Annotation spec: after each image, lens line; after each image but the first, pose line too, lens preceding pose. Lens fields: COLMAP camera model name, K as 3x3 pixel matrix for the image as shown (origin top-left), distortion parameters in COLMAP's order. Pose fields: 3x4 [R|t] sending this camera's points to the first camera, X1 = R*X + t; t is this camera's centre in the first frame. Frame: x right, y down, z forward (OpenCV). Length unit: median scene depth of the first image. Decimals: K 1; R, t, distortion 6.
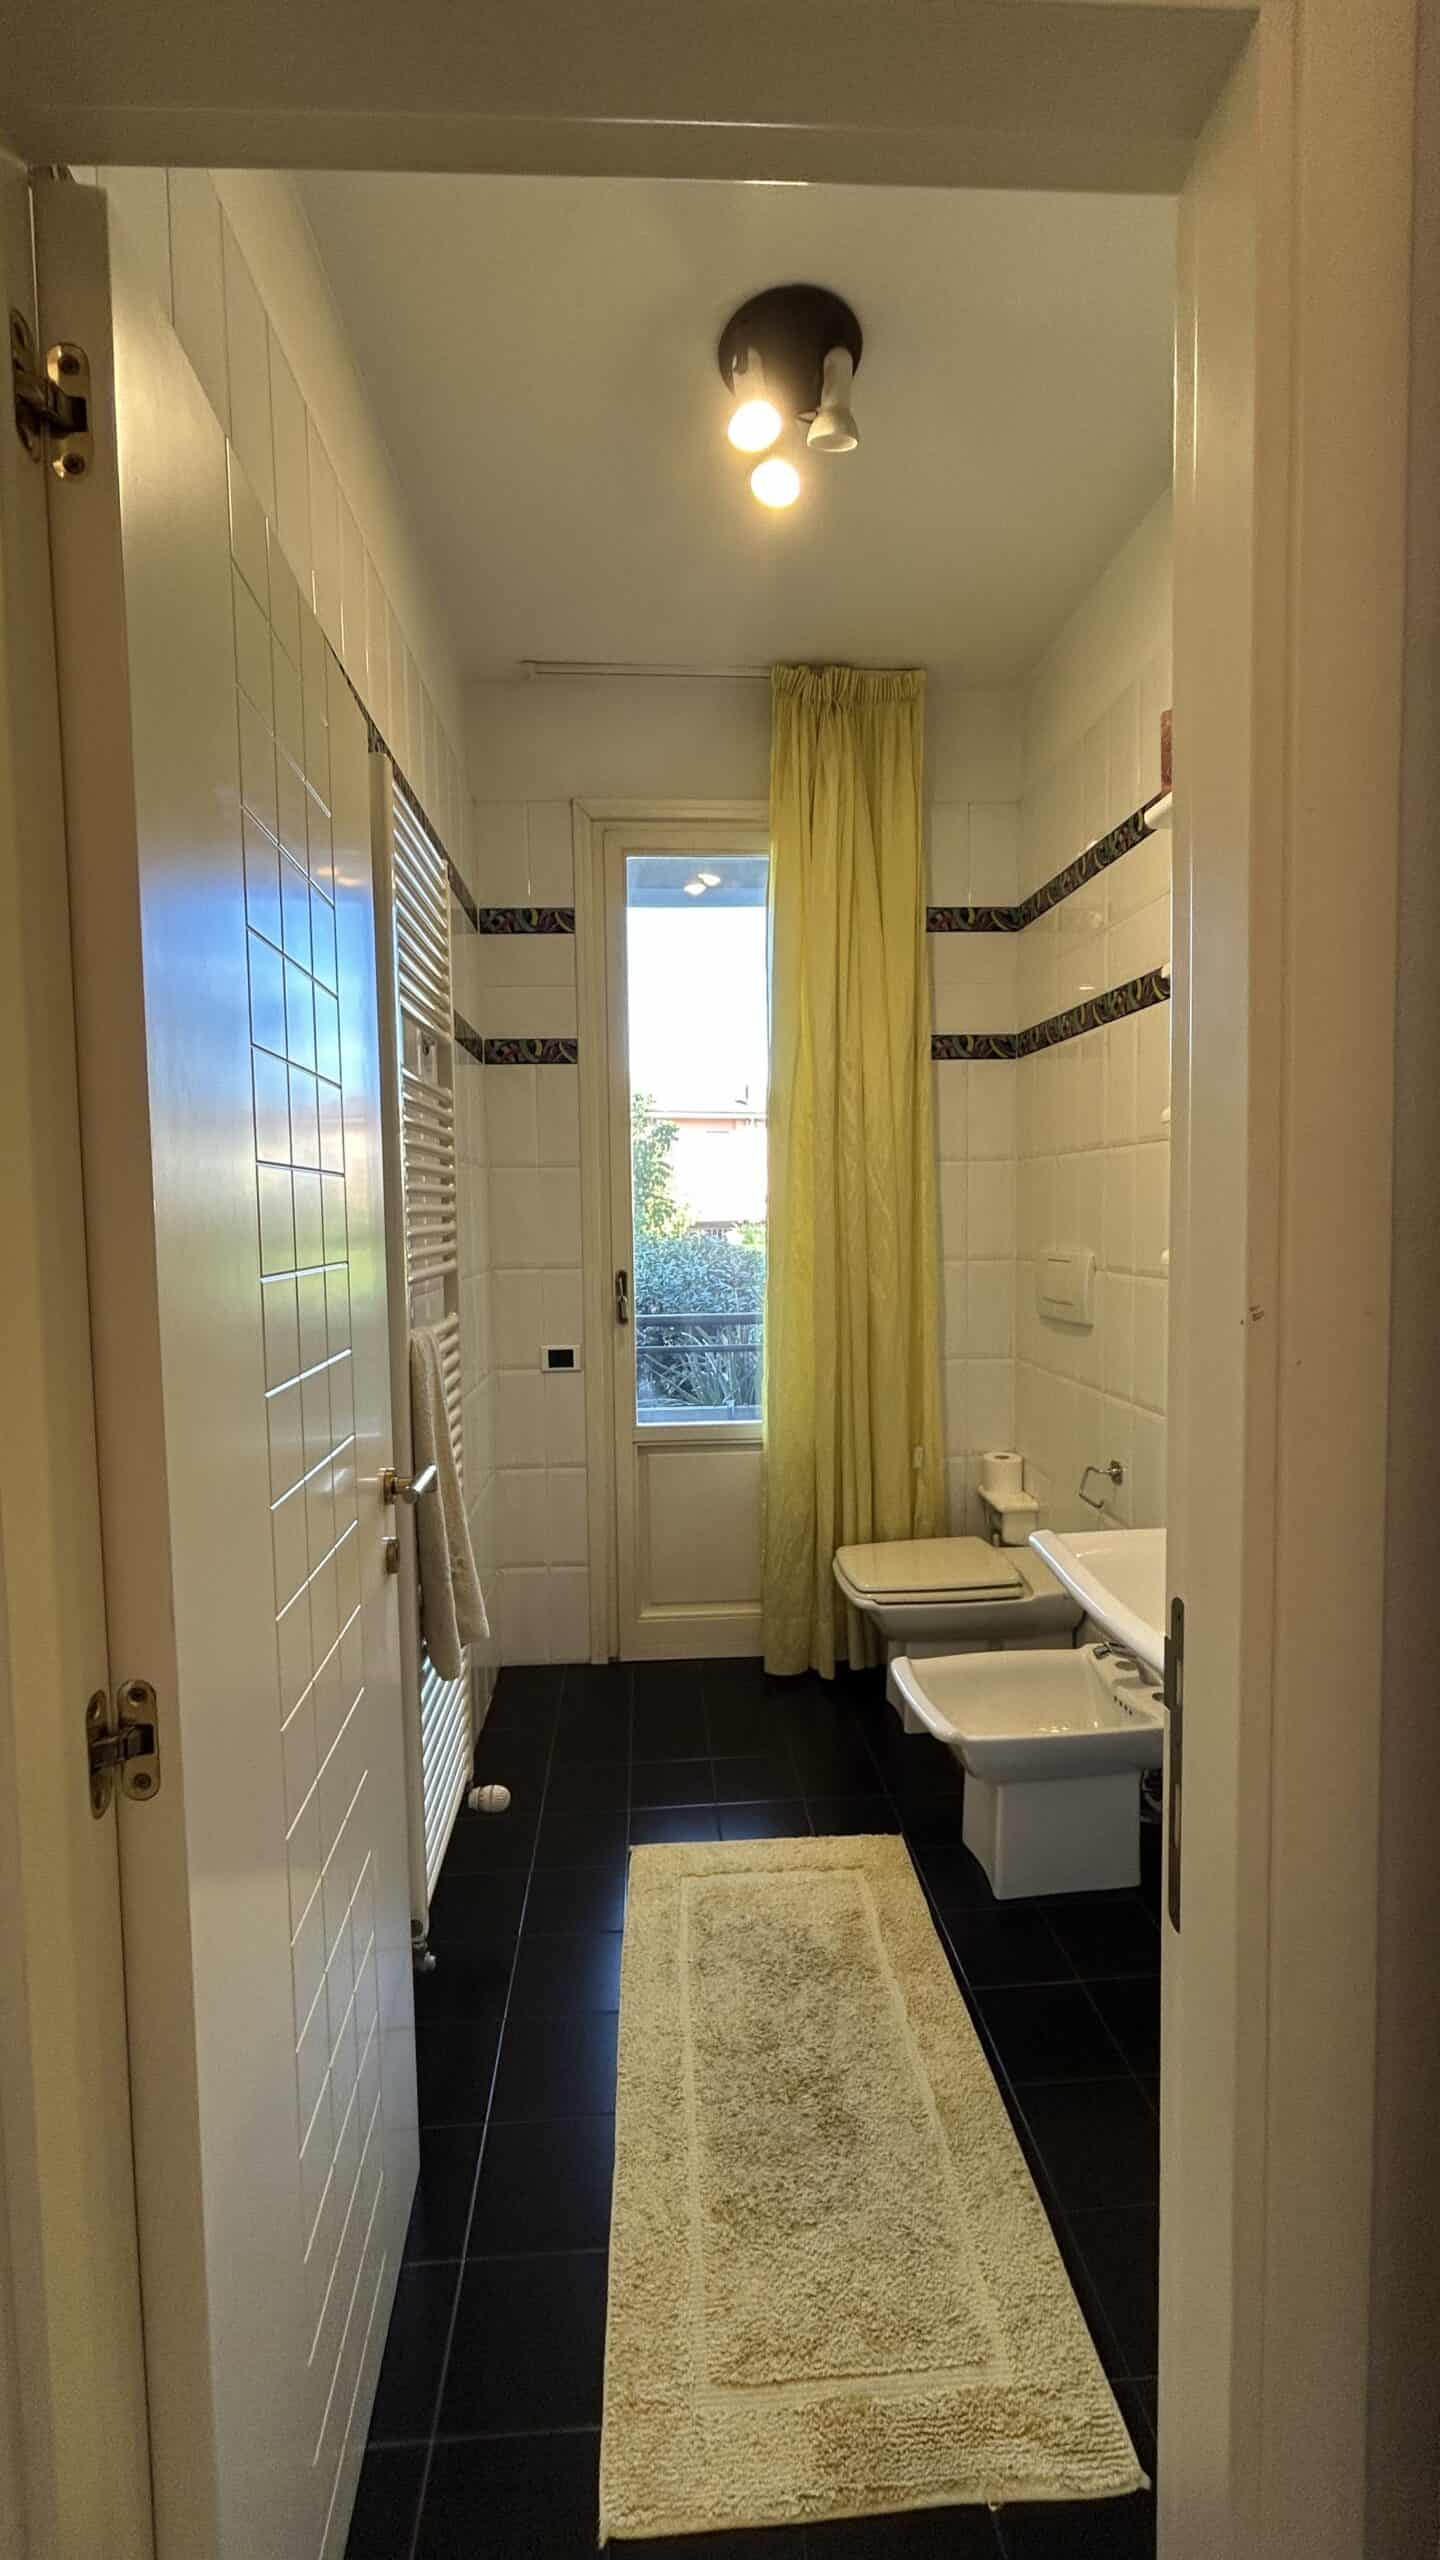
lens RADIAL K [[1037.8, 0, 705.5], [0, 1037.8, 1275.3], [0, 0, 1]] dist [-0.001639, 0.000075]
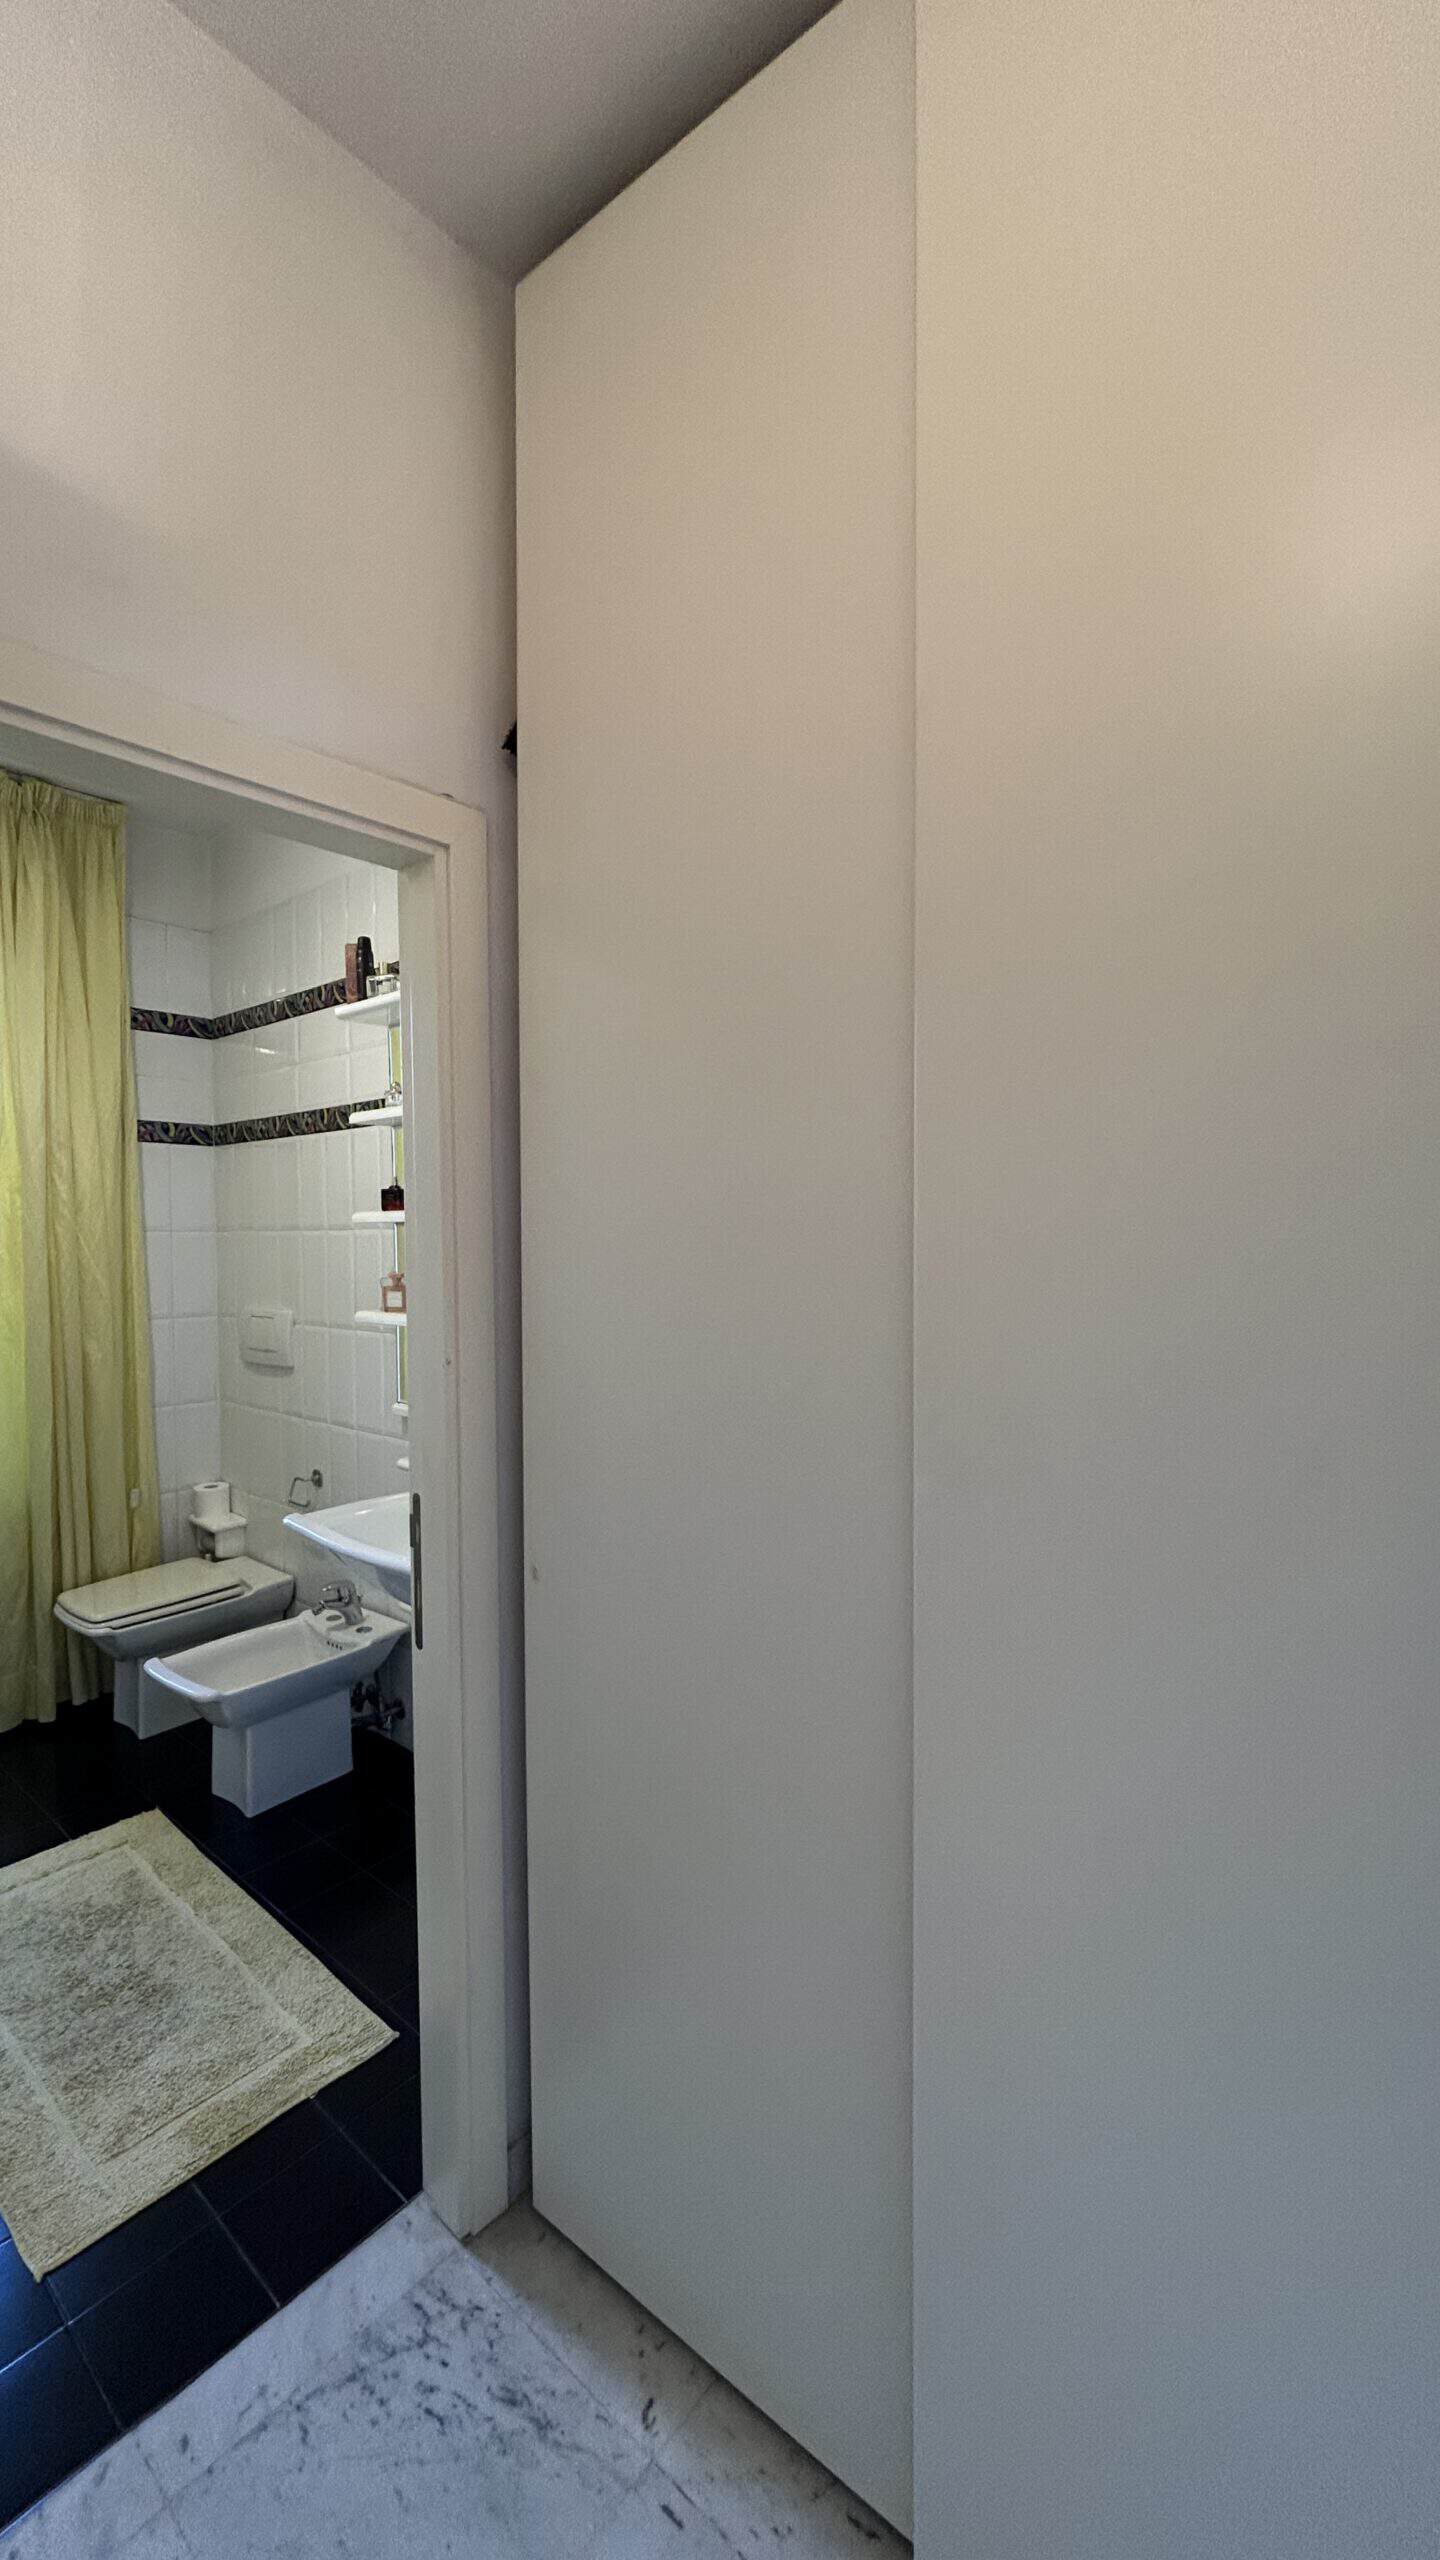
lens RADIAL K [[1037.8, 0, 705.5], [0, 1037.8, 1275.3], [0, 0, 1]] dist [-0.001639, 0.000075]
pose [[0.704192, -0.014141, 0.709869, -0.160105], [0.038628, 0.999084, -0.018417, -0.019937], [-0.708958, 0.040390, 0.704093, -0.241912]]
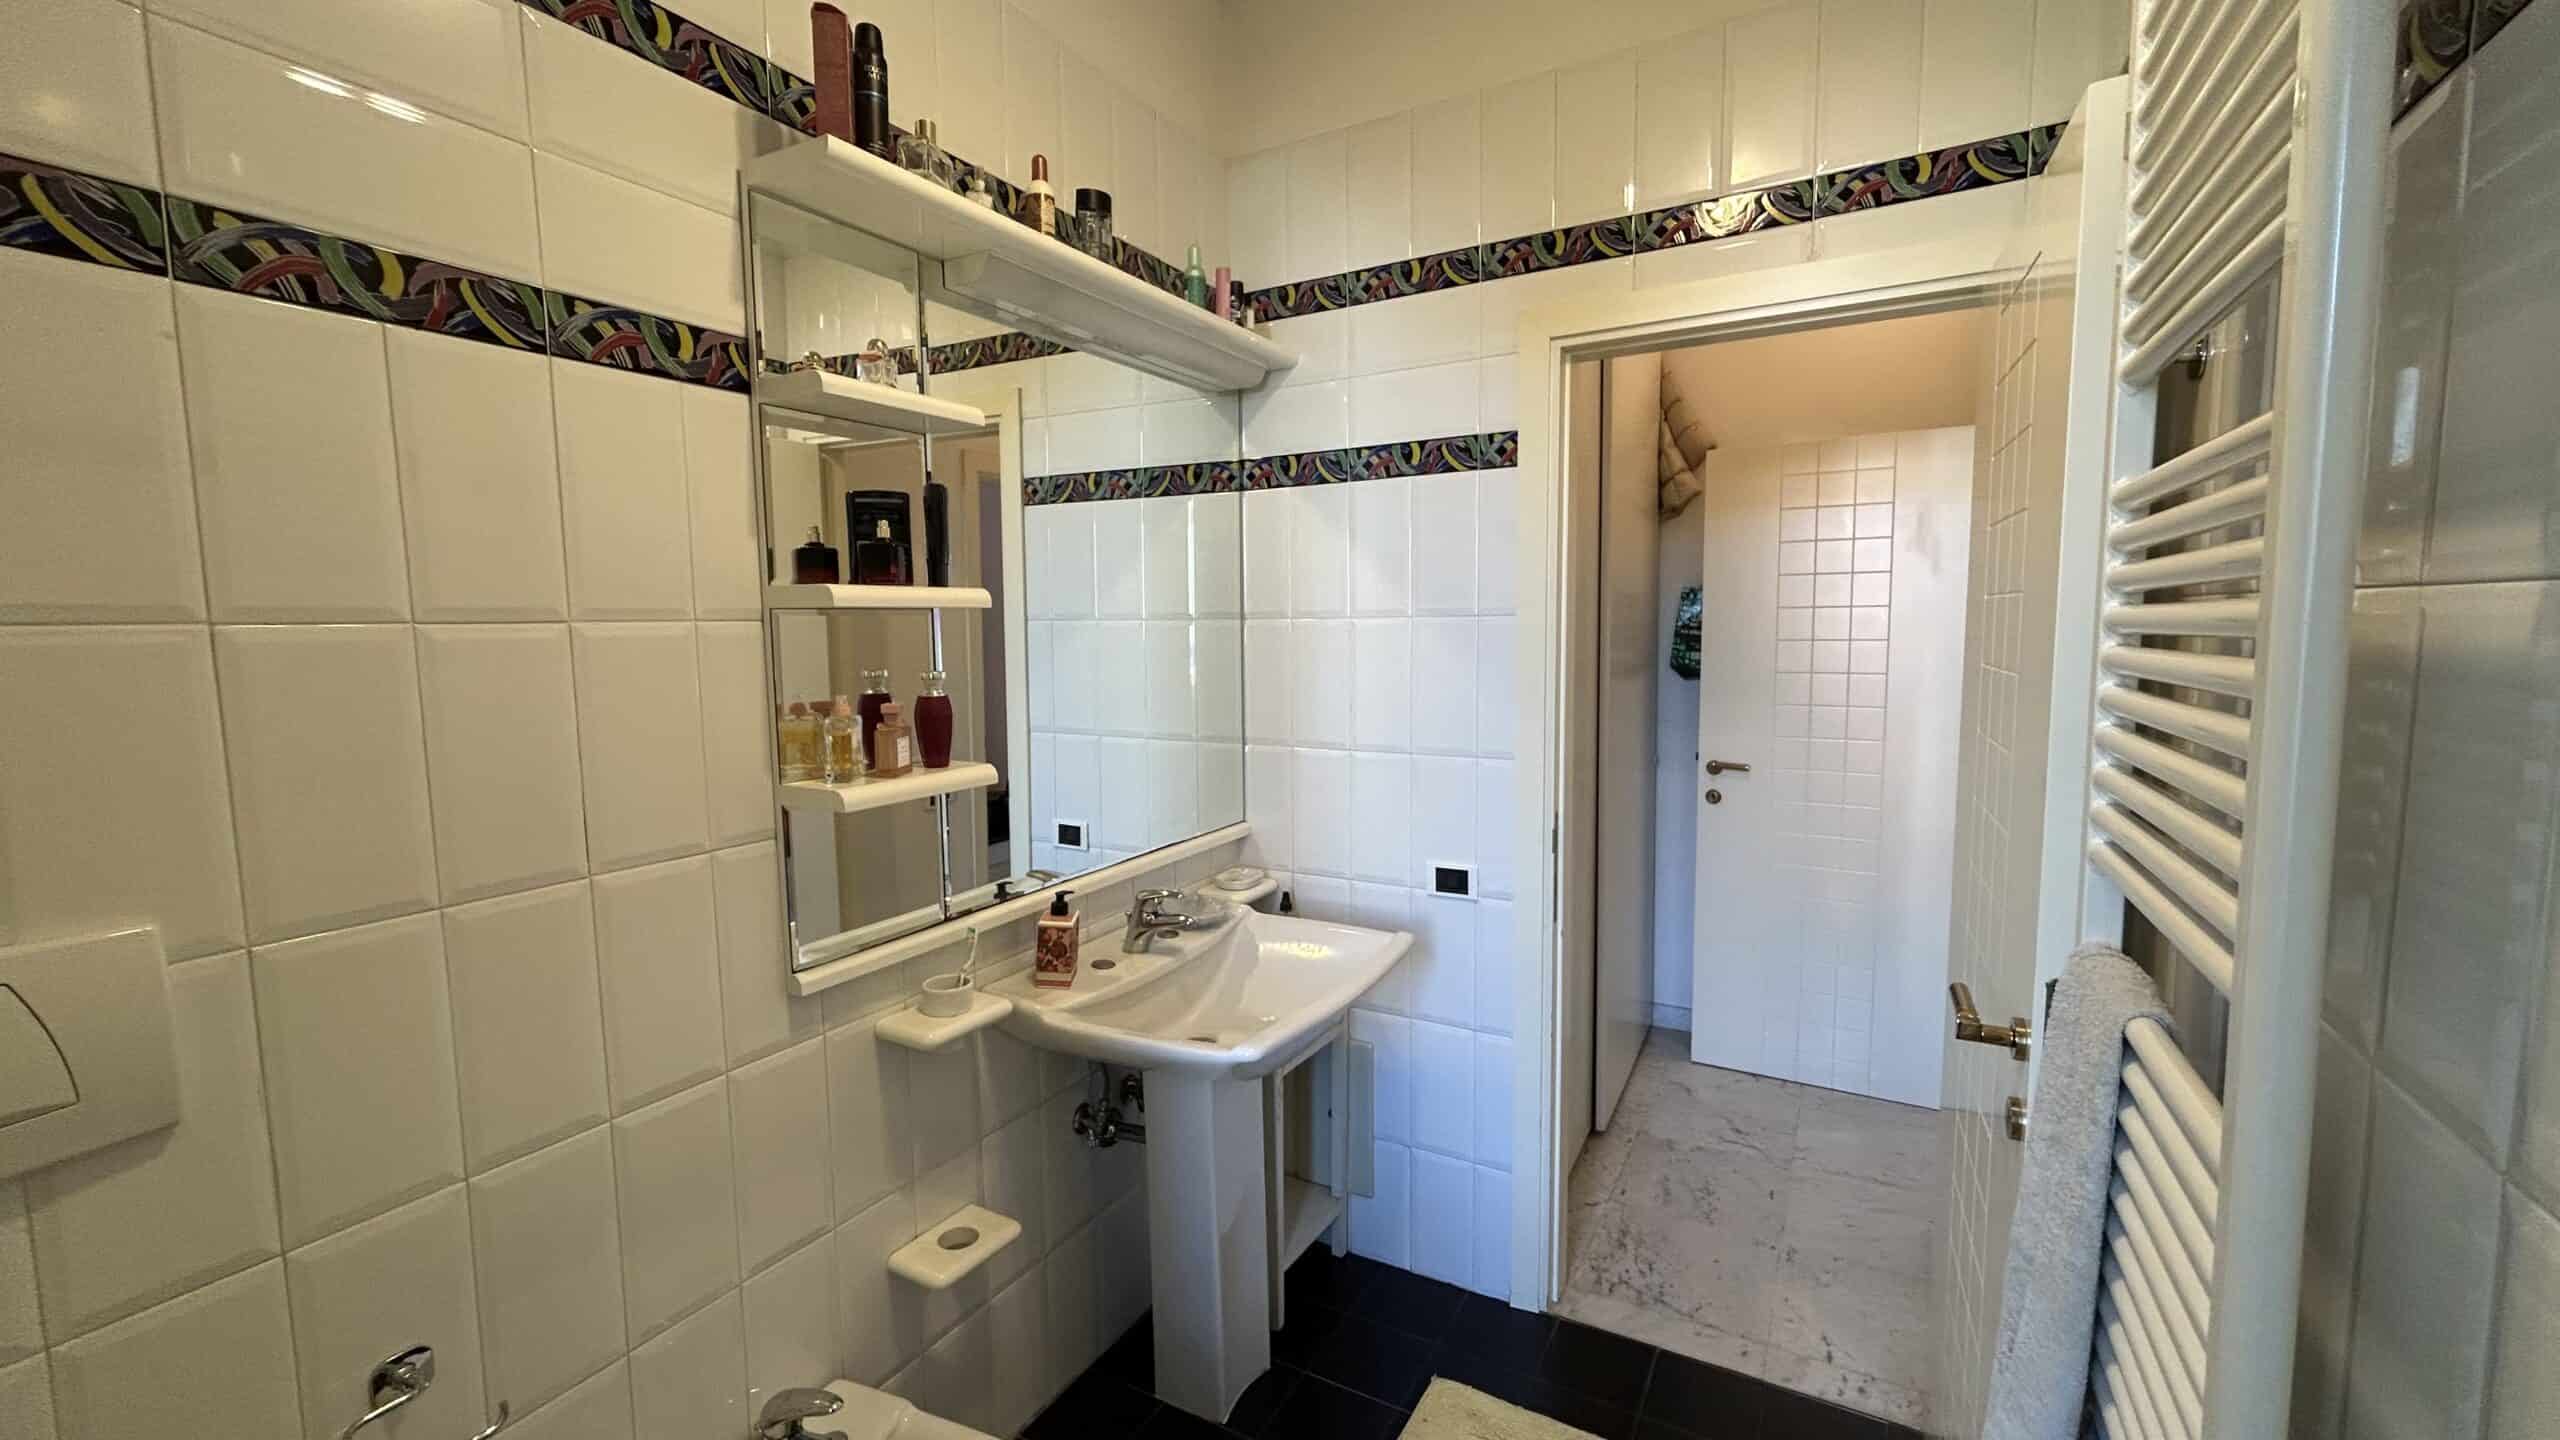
lens RADIAL K [[1037.8, 0, 1272.7], [0, 1037.8, 724.1], [0, 0, 1]] dist [-0.001639, 0.000075]
pose [[-0.837497, -0.030029, 0.545616, -0.119033], [0.055166, 0.988741, 0.139096, -0.102523], [-0.543650, 0.146592, -0.826411, 0.958889]]
